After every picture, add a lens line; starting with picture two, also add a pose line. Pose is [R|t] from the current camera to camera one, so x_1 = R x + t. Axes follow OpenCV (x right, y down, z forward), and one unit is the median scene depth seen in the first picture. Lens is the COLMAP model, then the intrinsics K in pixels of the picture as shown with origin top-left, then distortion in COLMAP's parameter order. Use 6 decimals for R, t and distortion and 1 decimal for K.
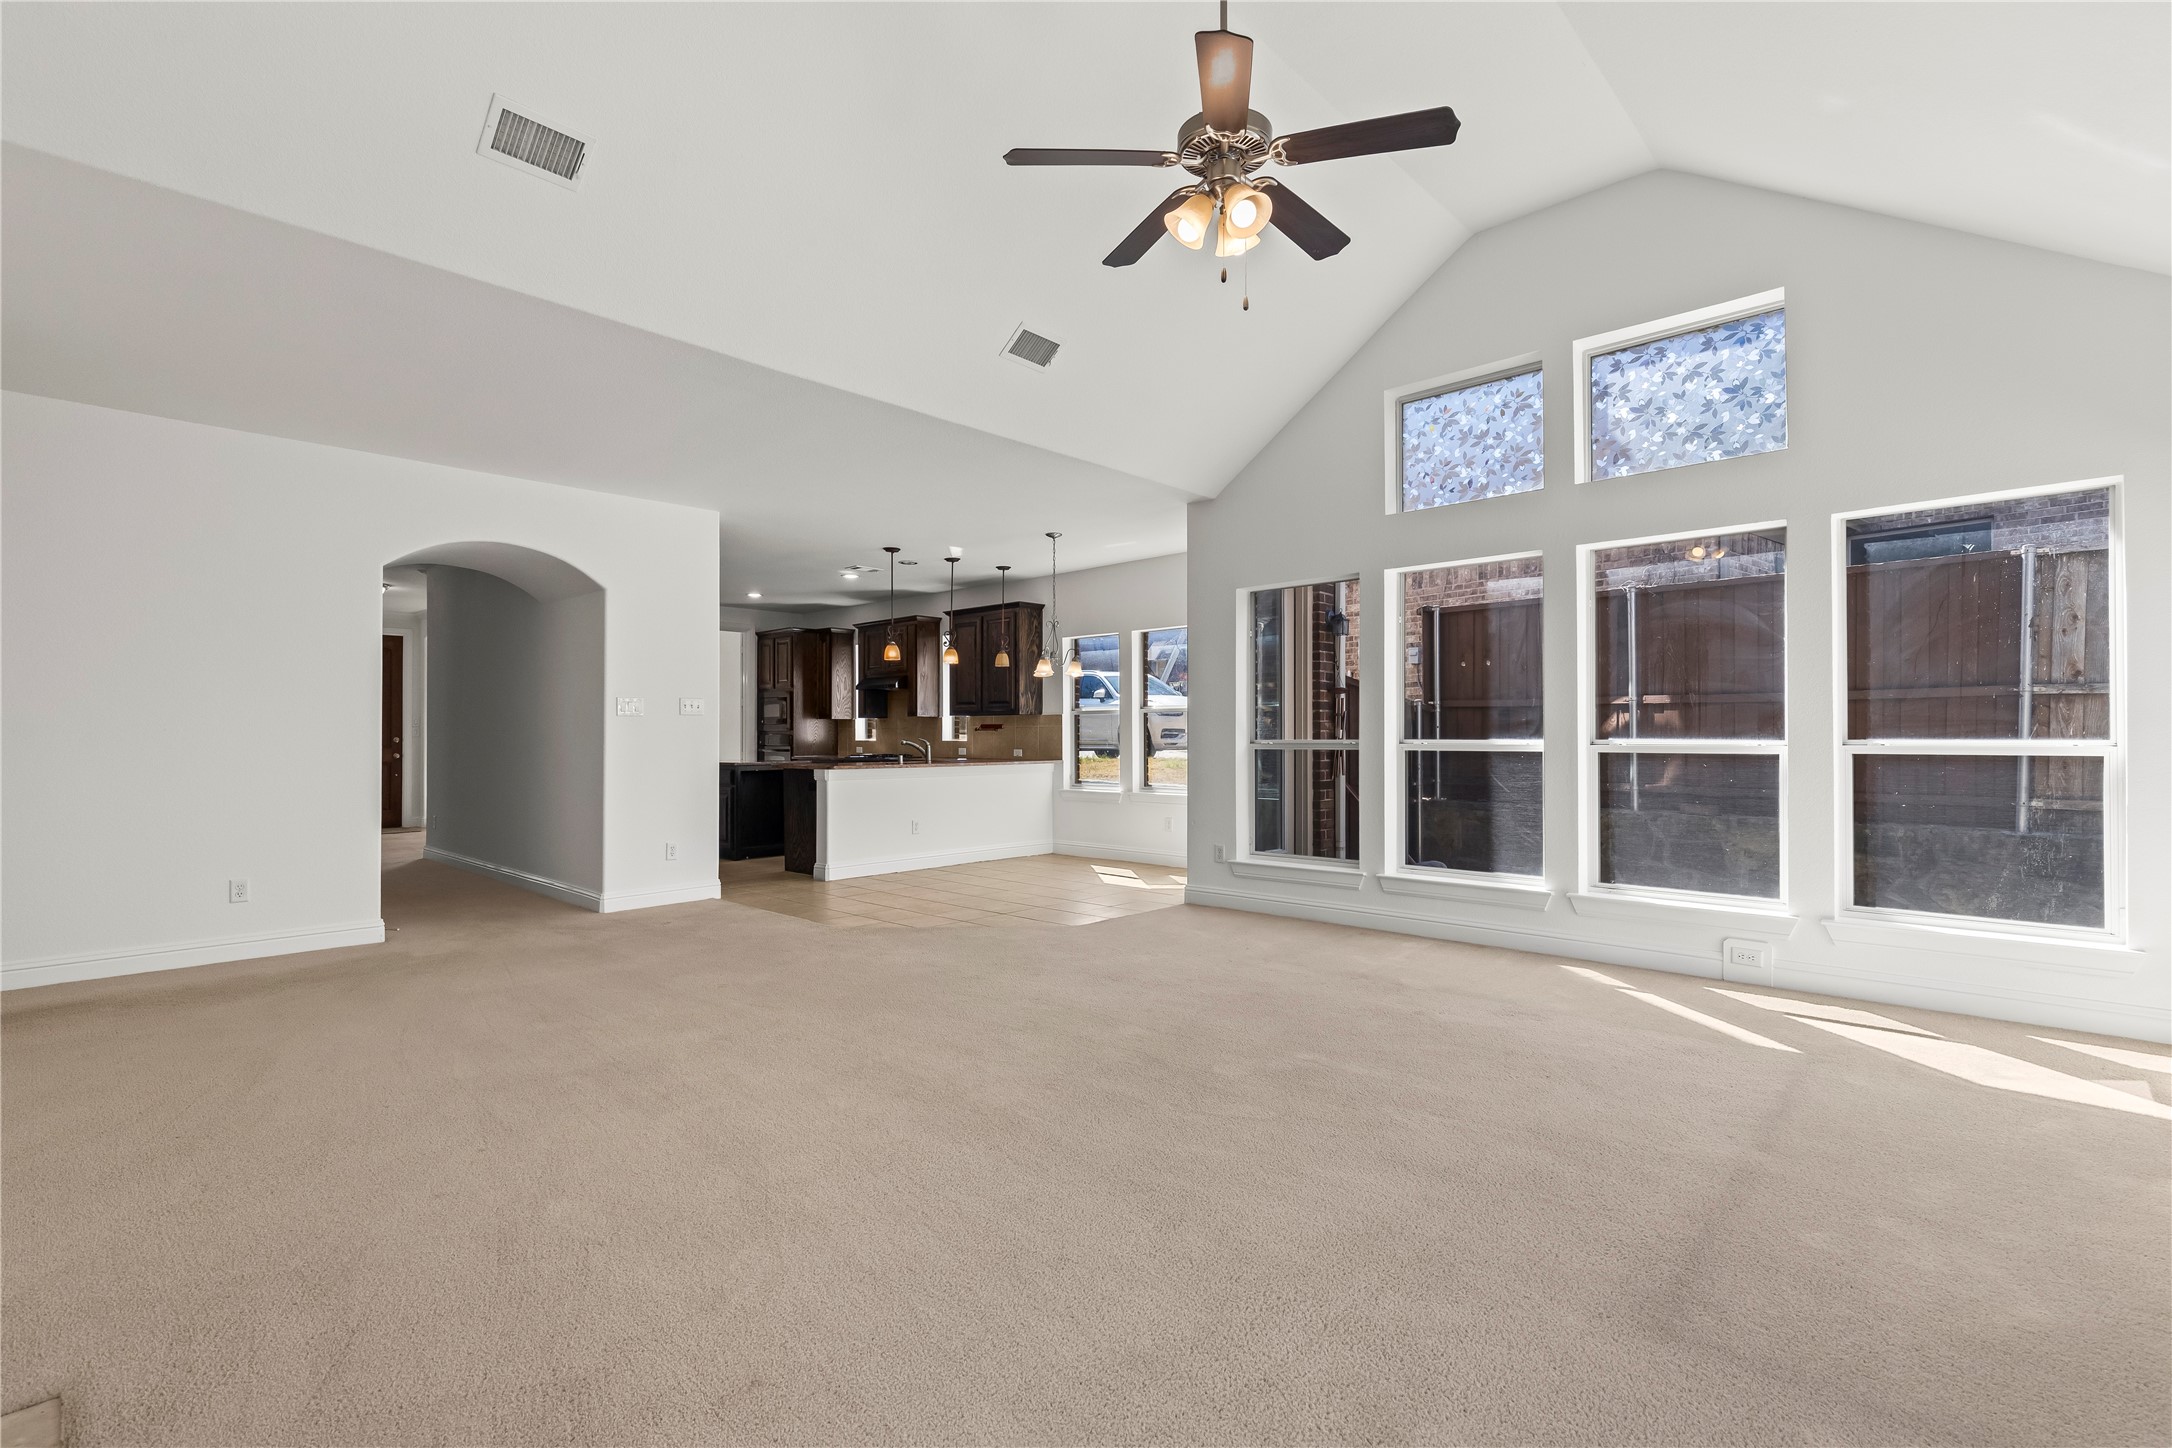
lens RADIAL K [[982.3, 0, 1090.3], [0, 982.3, 714.4], [0, 0, 1]] dist [0.009687, -0.000489]
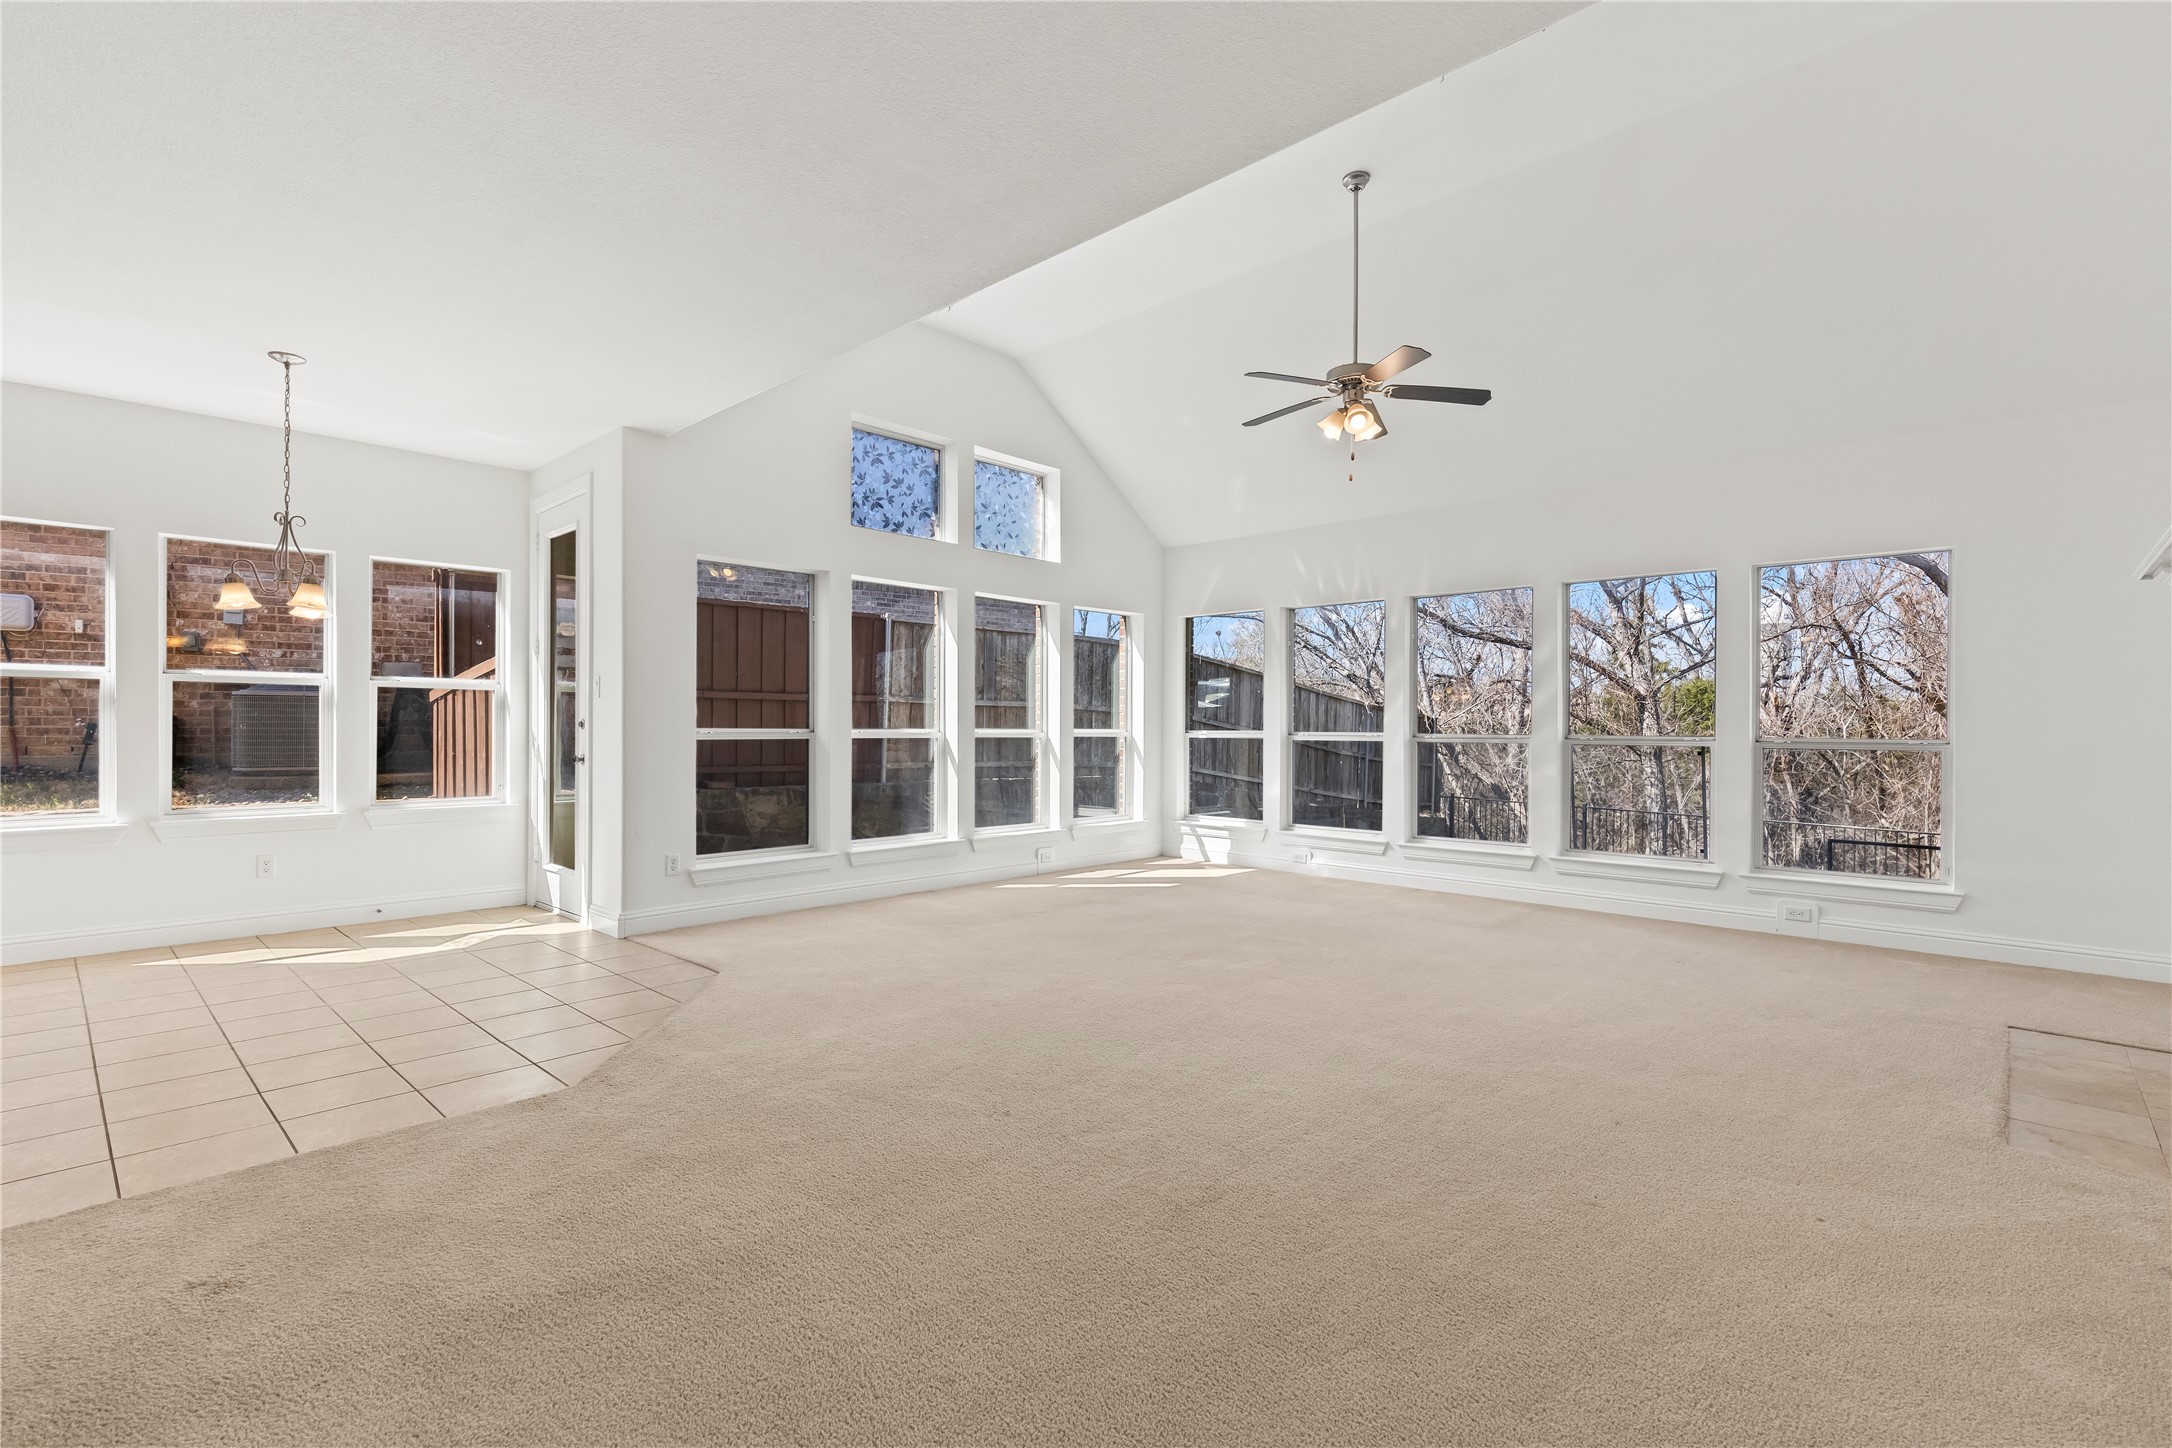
lens RADIAL K [[982.3, 0, 1078.9], [0, 982.3, 725.8], [0, 0, 1]] dist [0.009687, -0.000489]
pose [[0.027316, 0.001131, 0.999626, -0.453778], [-0.027708, 0.999616, -0.000374, 0.008143], [-0.999243, -0.027687, 0.027337, 0.403963]]
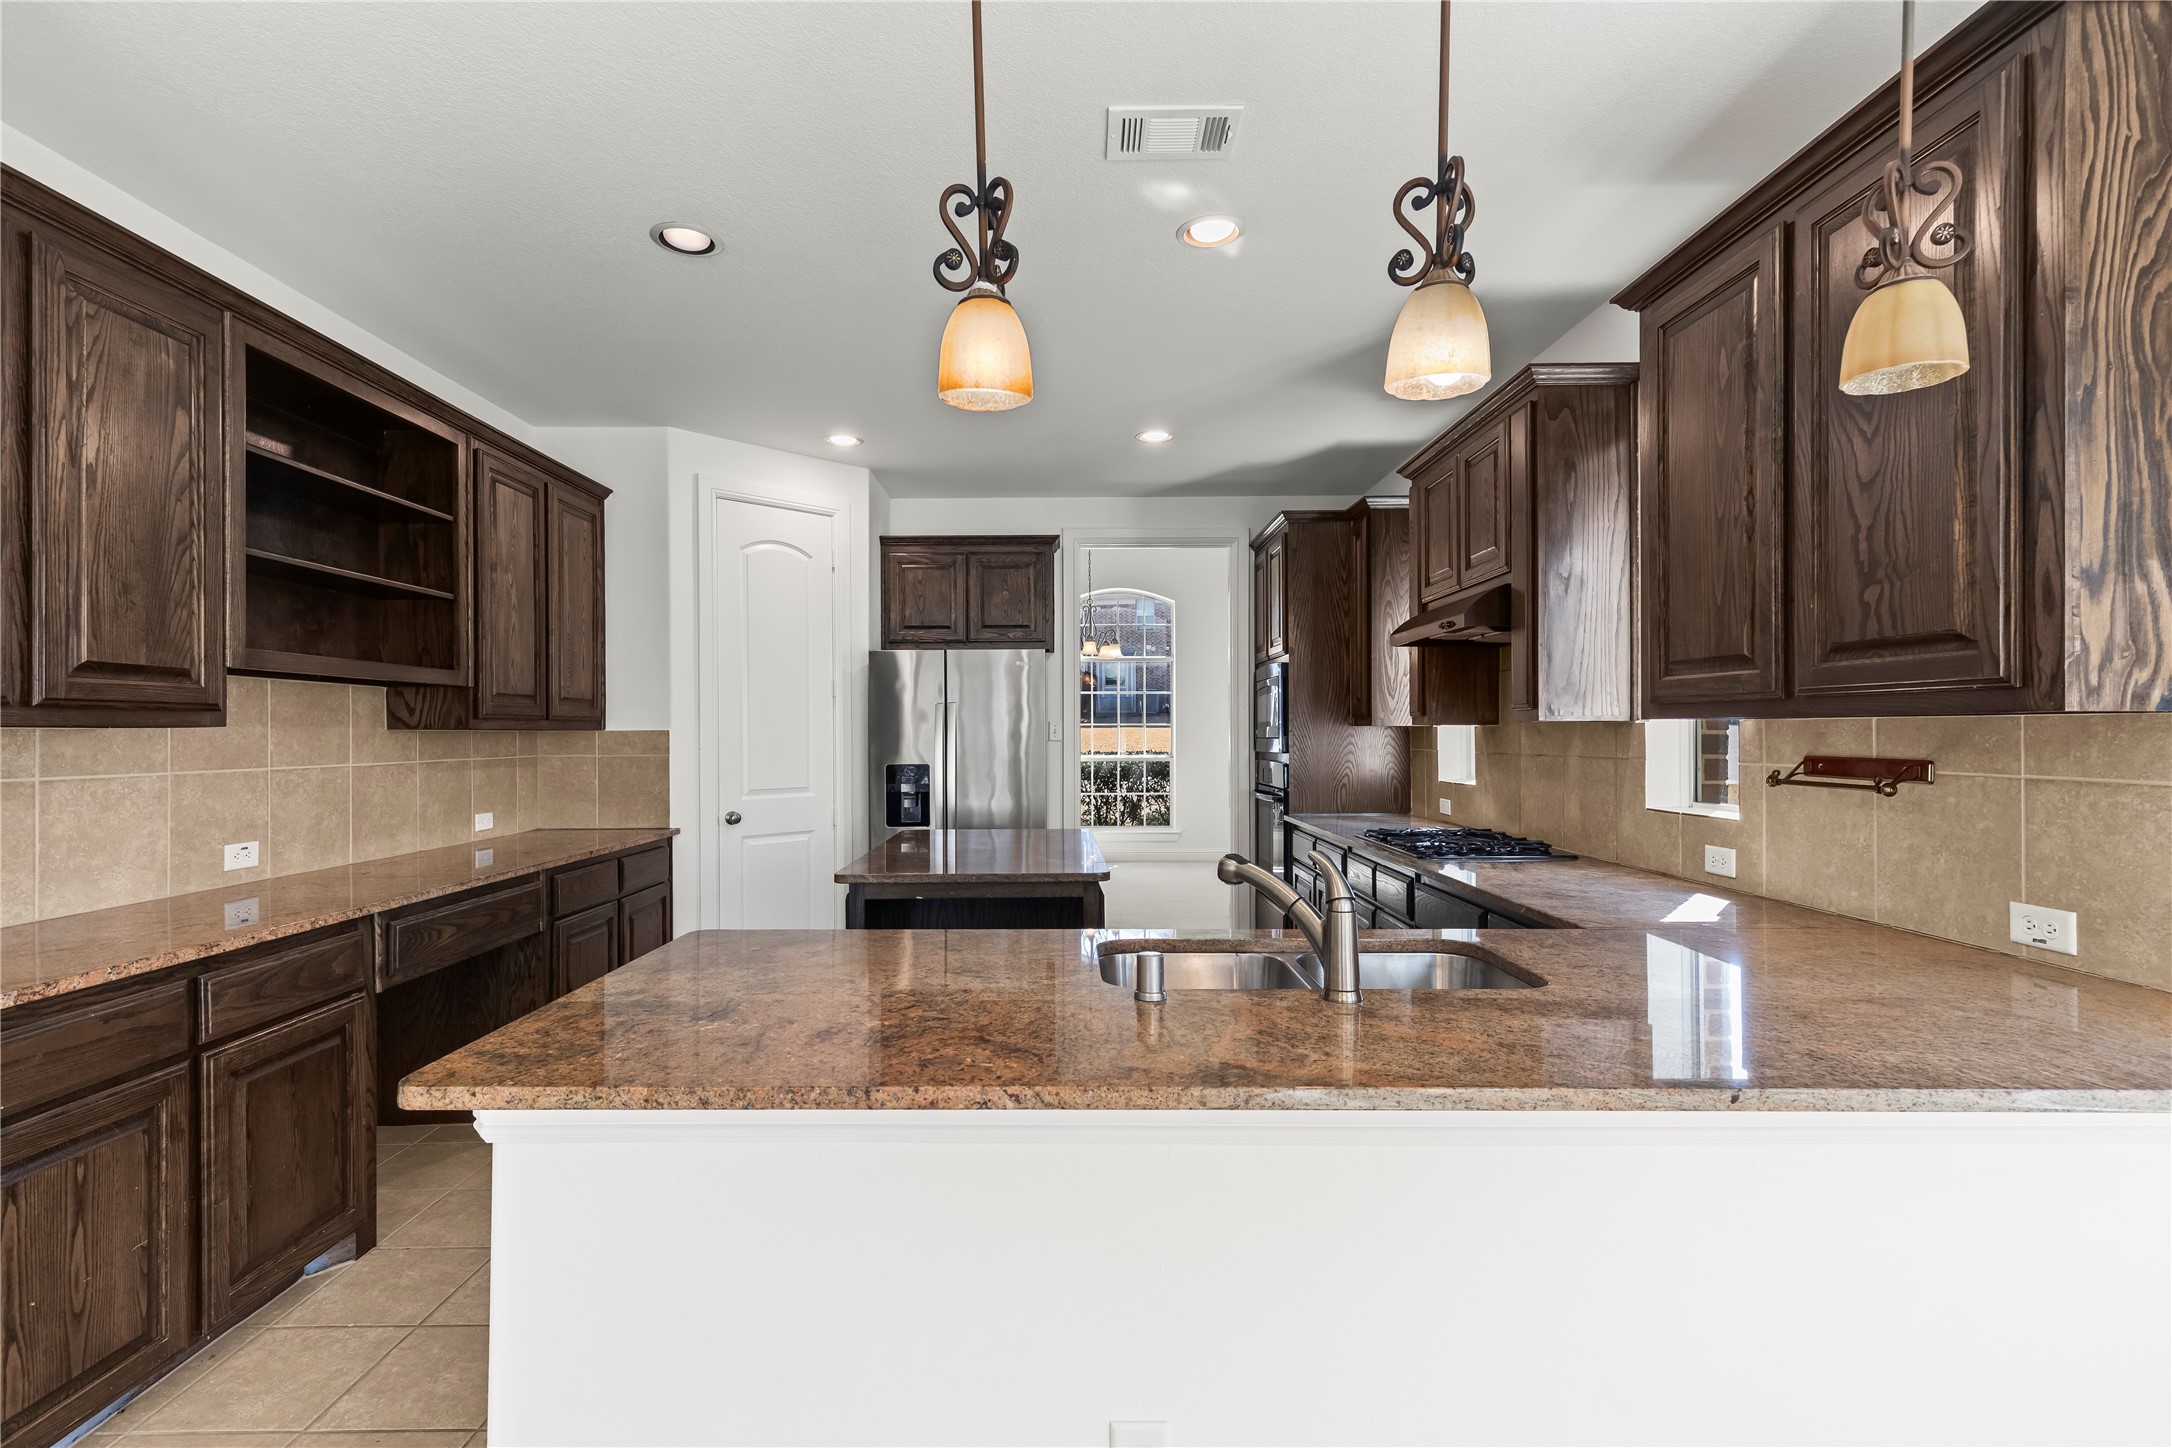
lens RADIAL K [[982.3, 0, 1072.8], [0, 982.3, 729.5], [0, 0, 1]] dist [0.009687, -0.000489]
pose [[0.674799, -0.001795, -0.737999, -0.058617], [0.018187, 0.999734, 0.014198, -0.002218], [0.737777, -0.023003, 0.674652, 0.733481]]
